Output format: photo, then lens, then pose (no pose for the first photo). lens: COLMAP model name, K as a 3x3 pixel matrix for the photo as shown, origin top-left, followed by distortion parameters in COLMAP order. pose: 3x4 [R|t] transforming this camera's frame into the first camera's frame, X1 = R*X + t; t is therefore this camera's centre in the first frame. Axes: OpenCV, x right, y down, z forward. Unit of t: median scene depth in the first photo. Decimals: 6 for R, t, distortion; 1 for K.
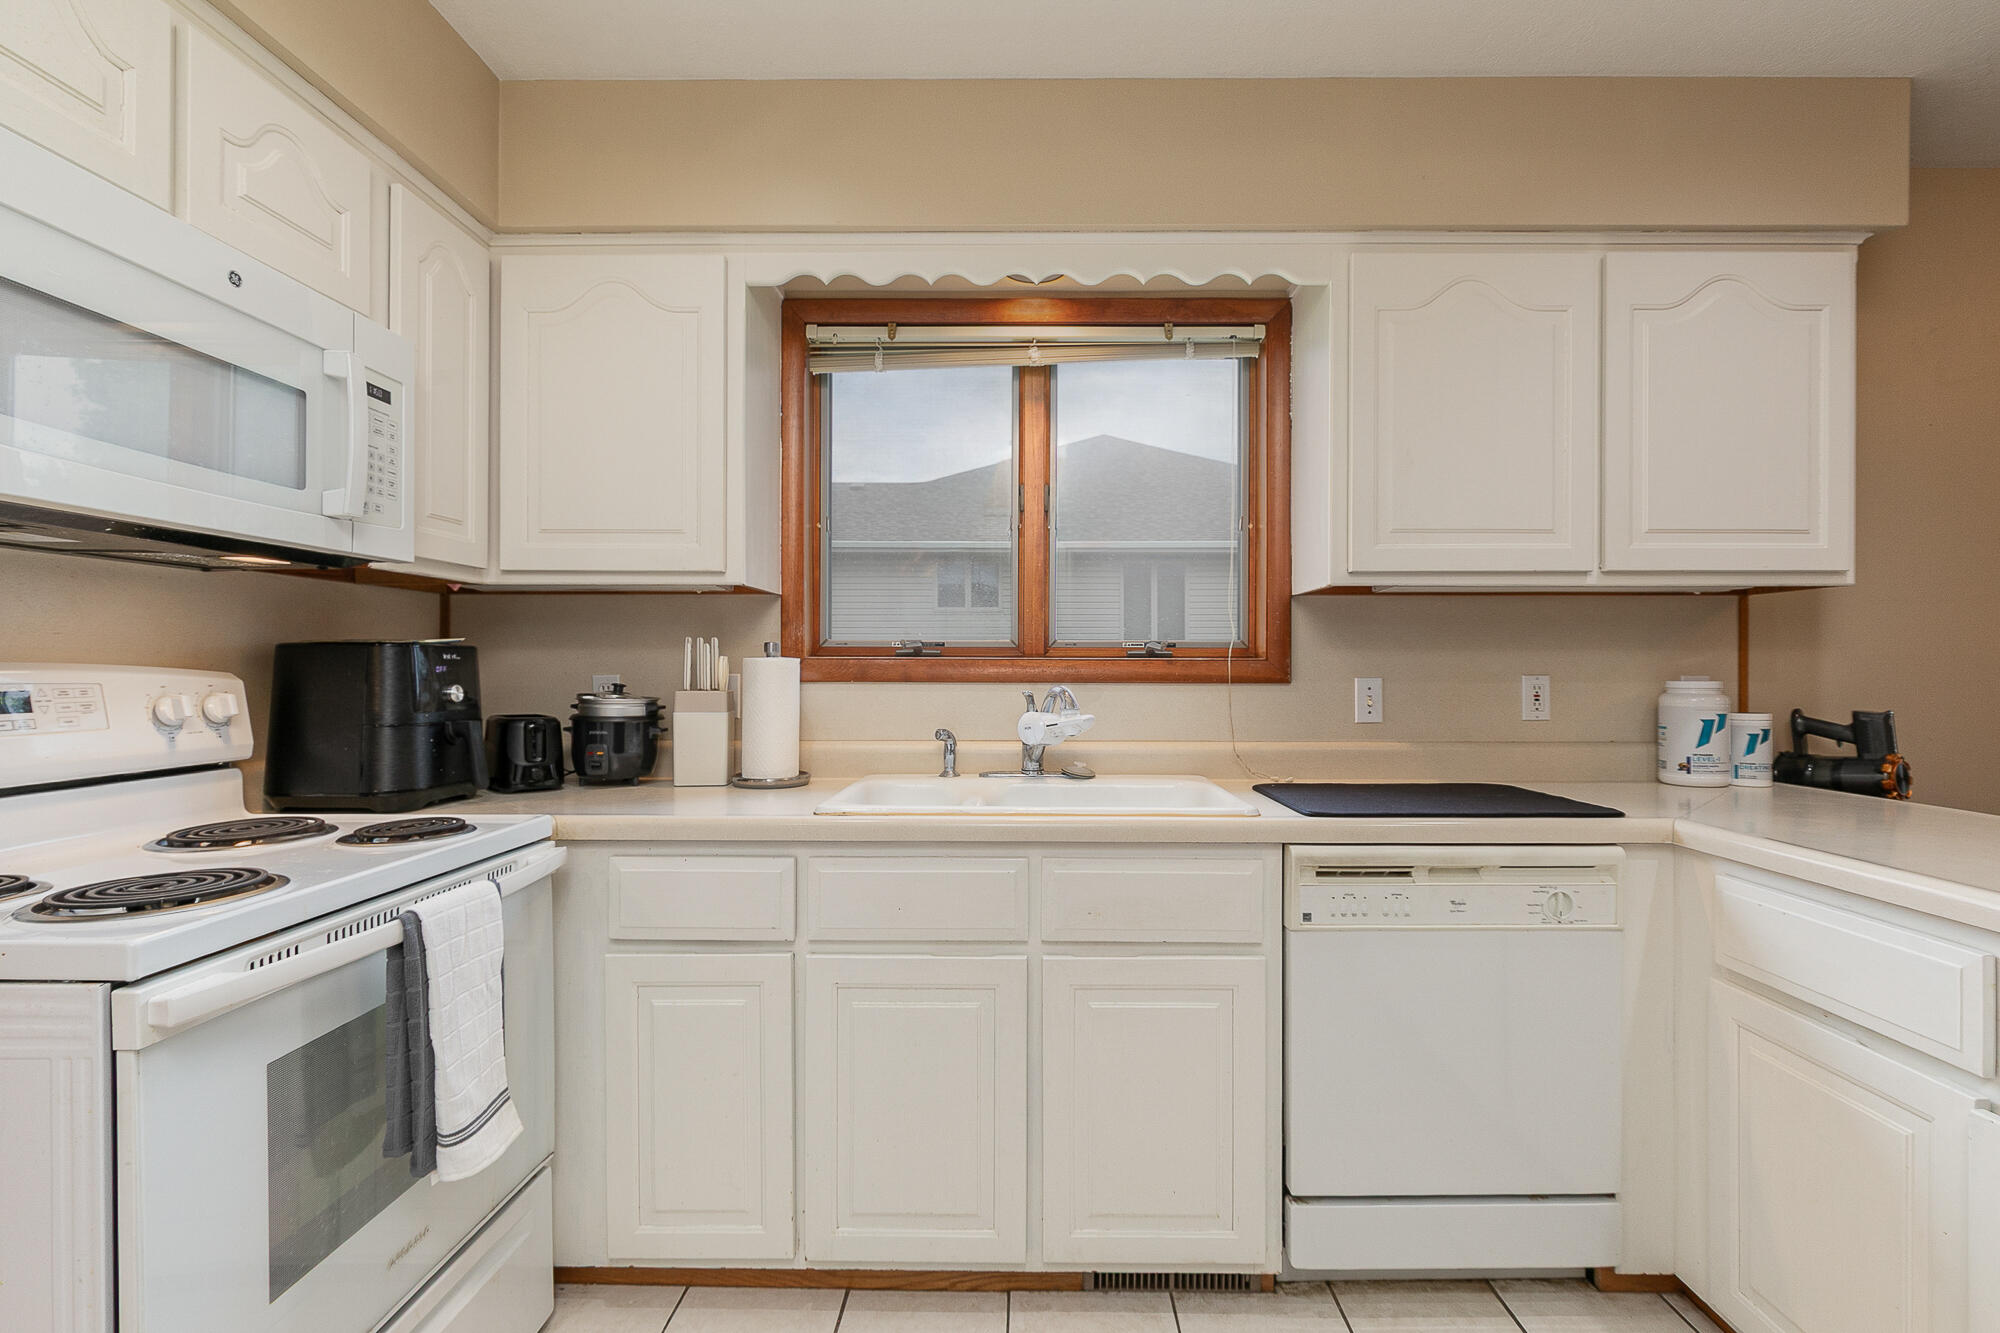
lens RADIAL K [[918.7, 0, 1002.3], [0, 918.7, 669.6], [0, 0, 1]] dist [-0.001875, 0.000200]
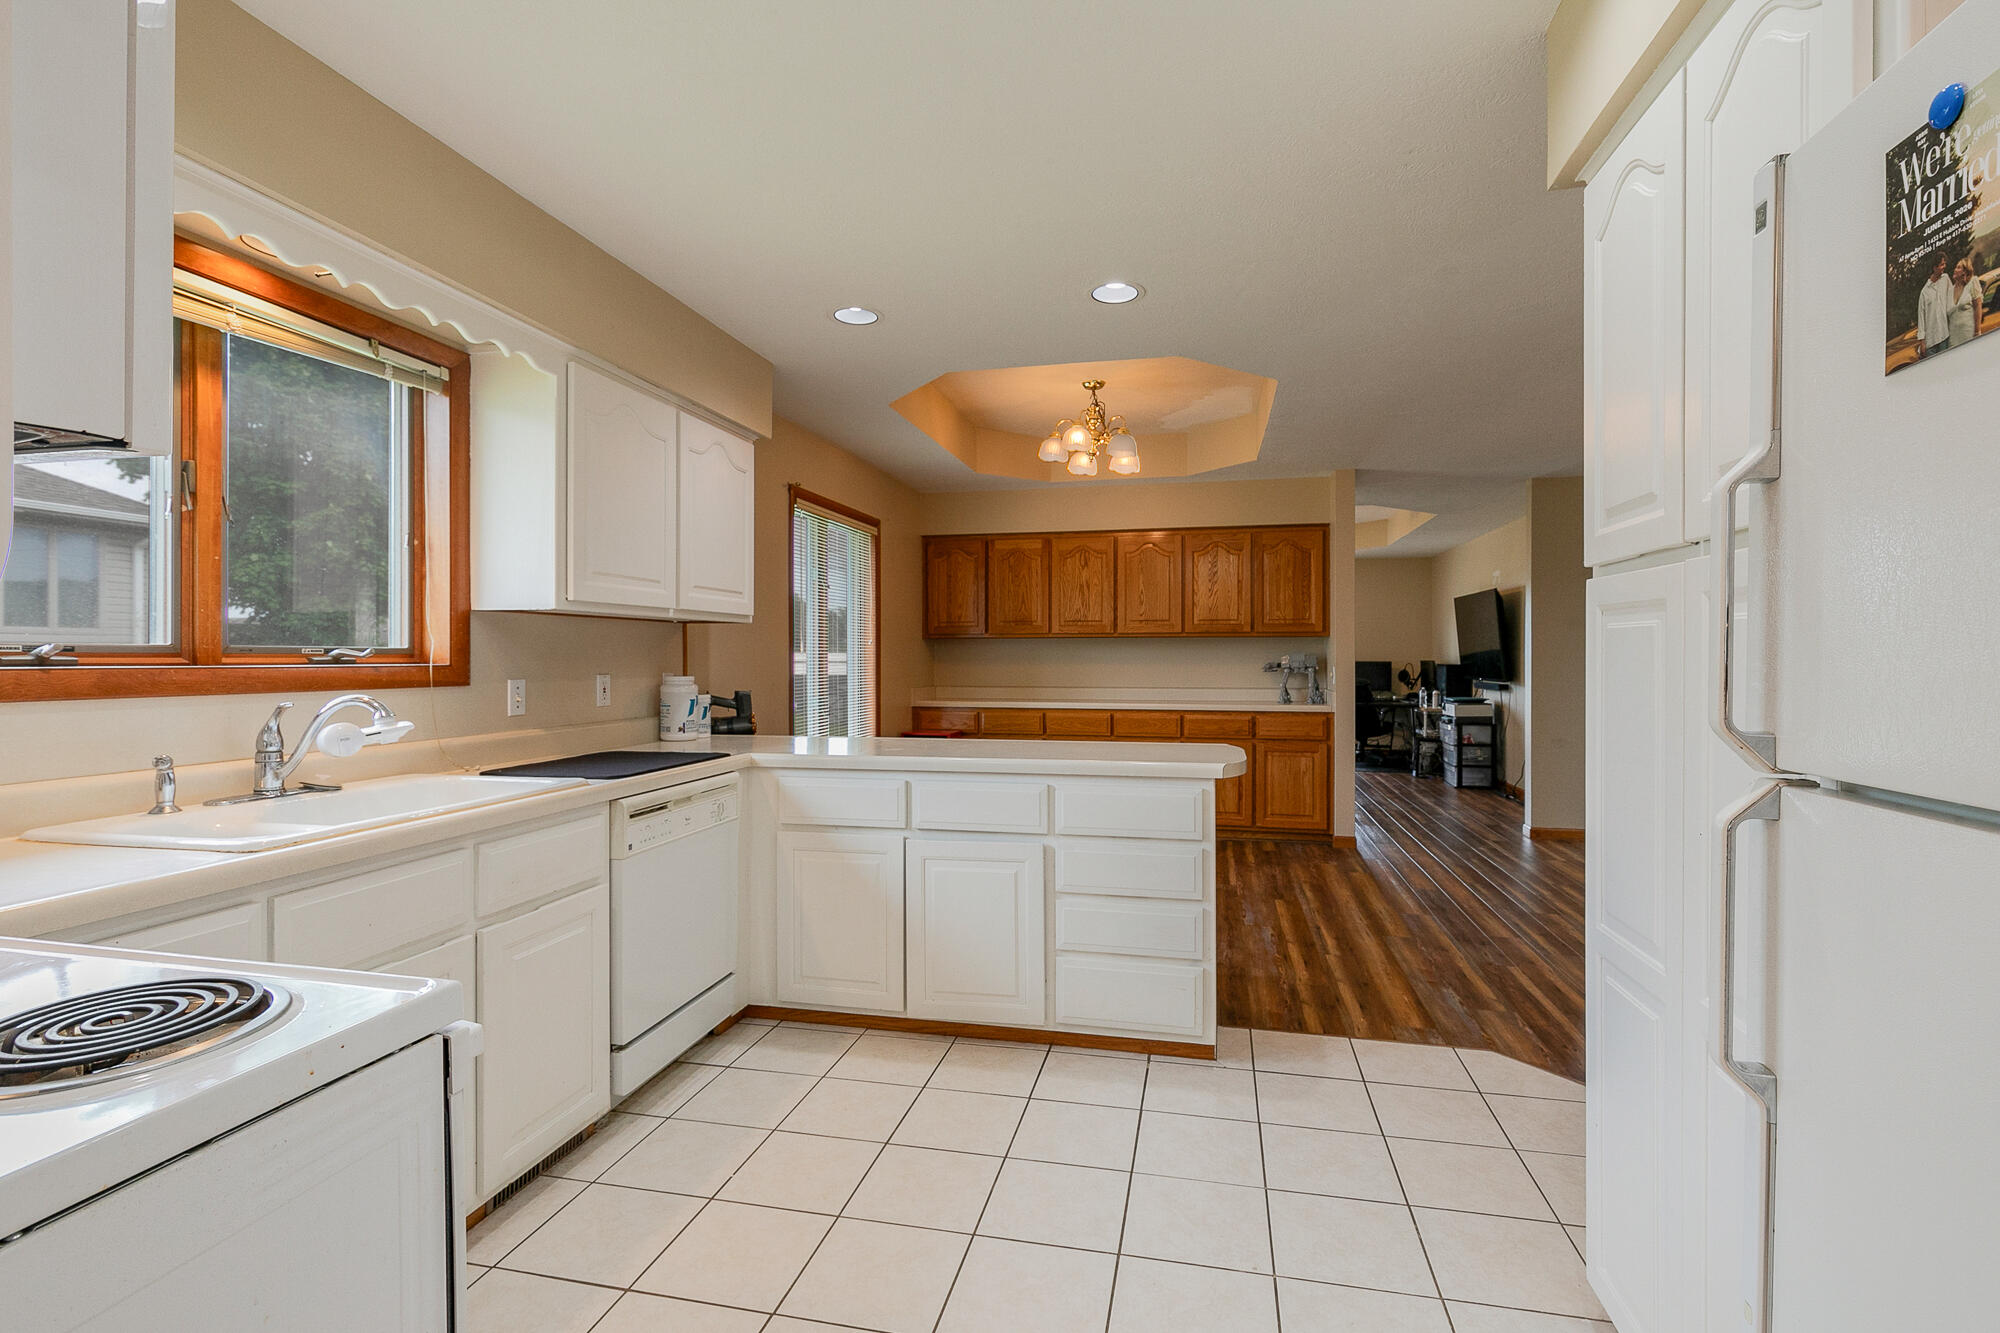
lens RADIAL K [[914.3, 0, 1016.8], [0, 914.3, 667.4], [0, 0, 1]] dist [0.018039, 0.000278]
pose [[0.200432, -0.011544, 0.979640, -0.737999], [0.001500, 0.999933, 0.011476, -0.021684], [-0.979706, -0.000831, 0.200436, 0.091597]]
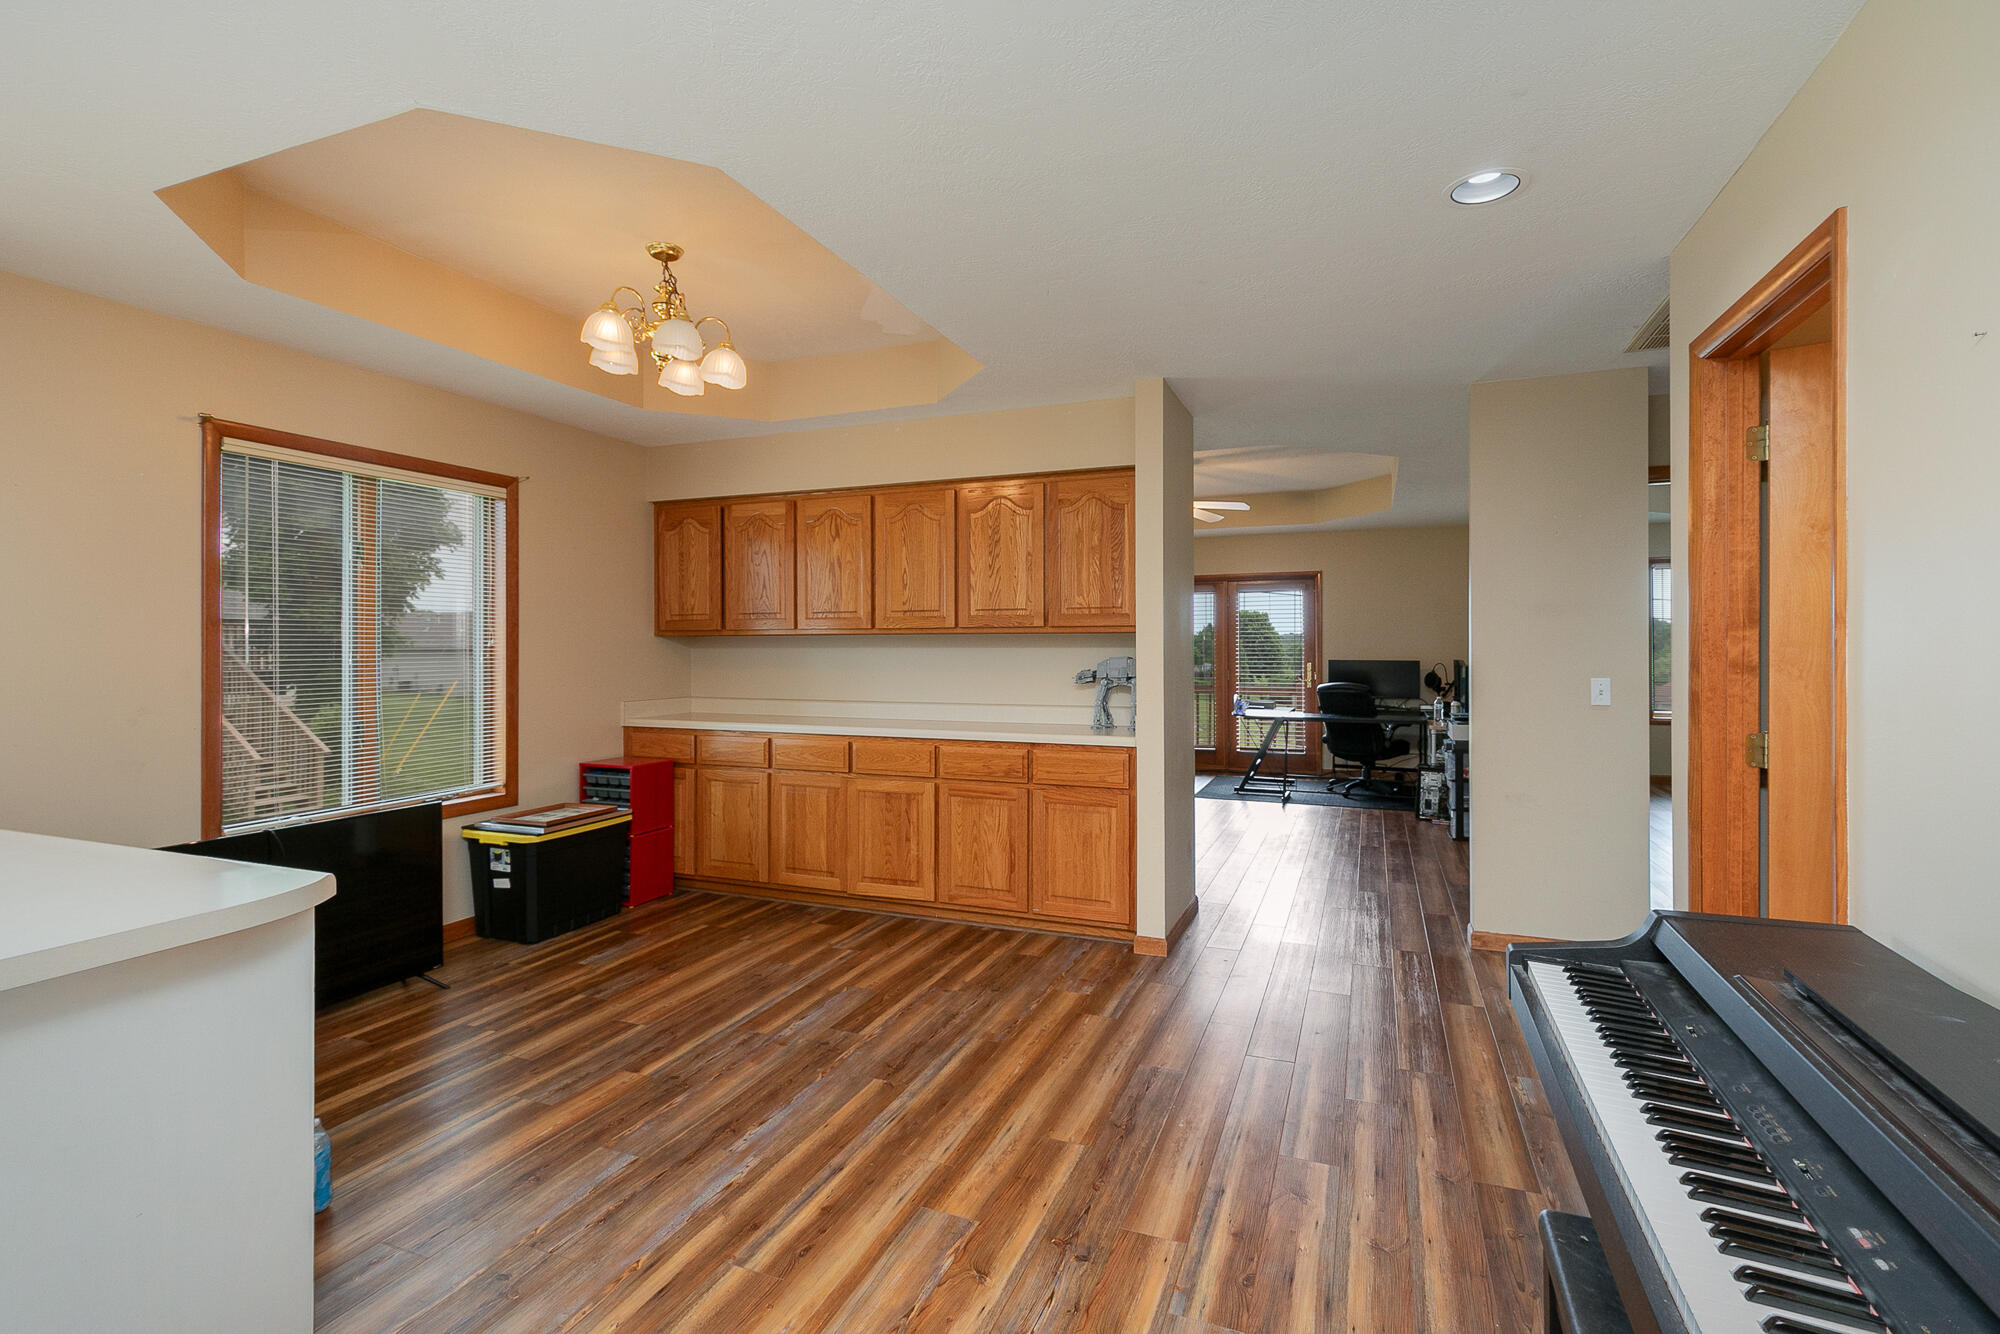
lens RADIAL K [[914.3, 0, 997.3], [0, 914.3, 655.8], [0, 0, 1]] dist [0.018039, 0.000278]
pose [[0.370915, -0.010781, 0.928604, 0.370397], [-0.000014, 0.999933, 0.011615, -0.059908], [-0.928667, -0.004322, 0.370890, -0.717204]]
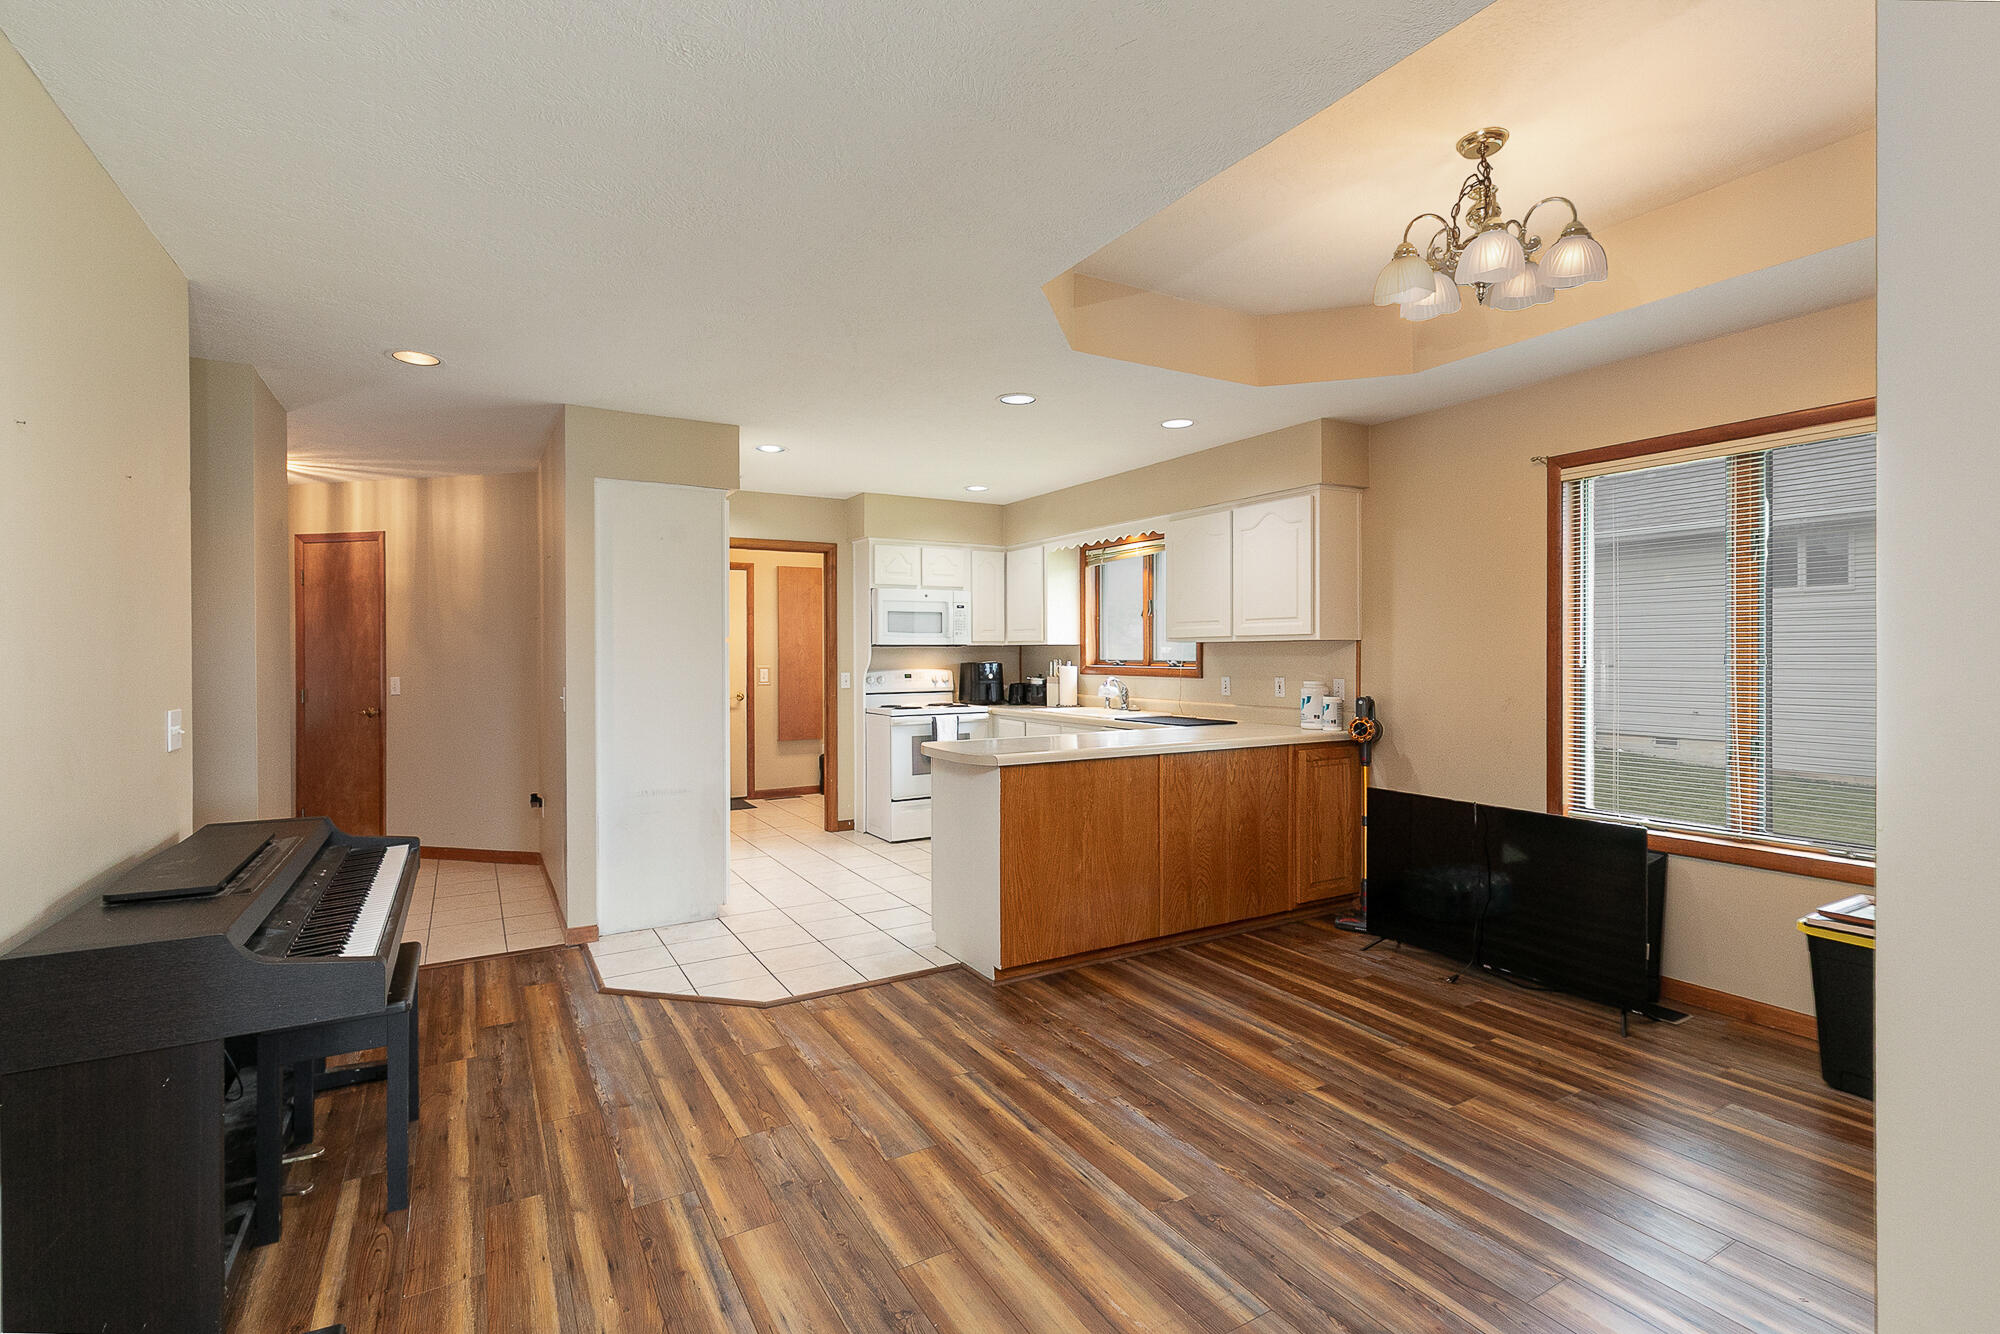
lens RADIAL K [[918.7, 0, 998.0], [0, 918.7, 659.0], [0, 0, 1]] dist [-0.001875, 0.000200]
pose [[0.511820, 0.003179, -0.859087, 2.291553], [0.004028, 0.999973, 0.006100, -0.056740], [0.859083, -0.006582, 0.511793, -0.785389]]
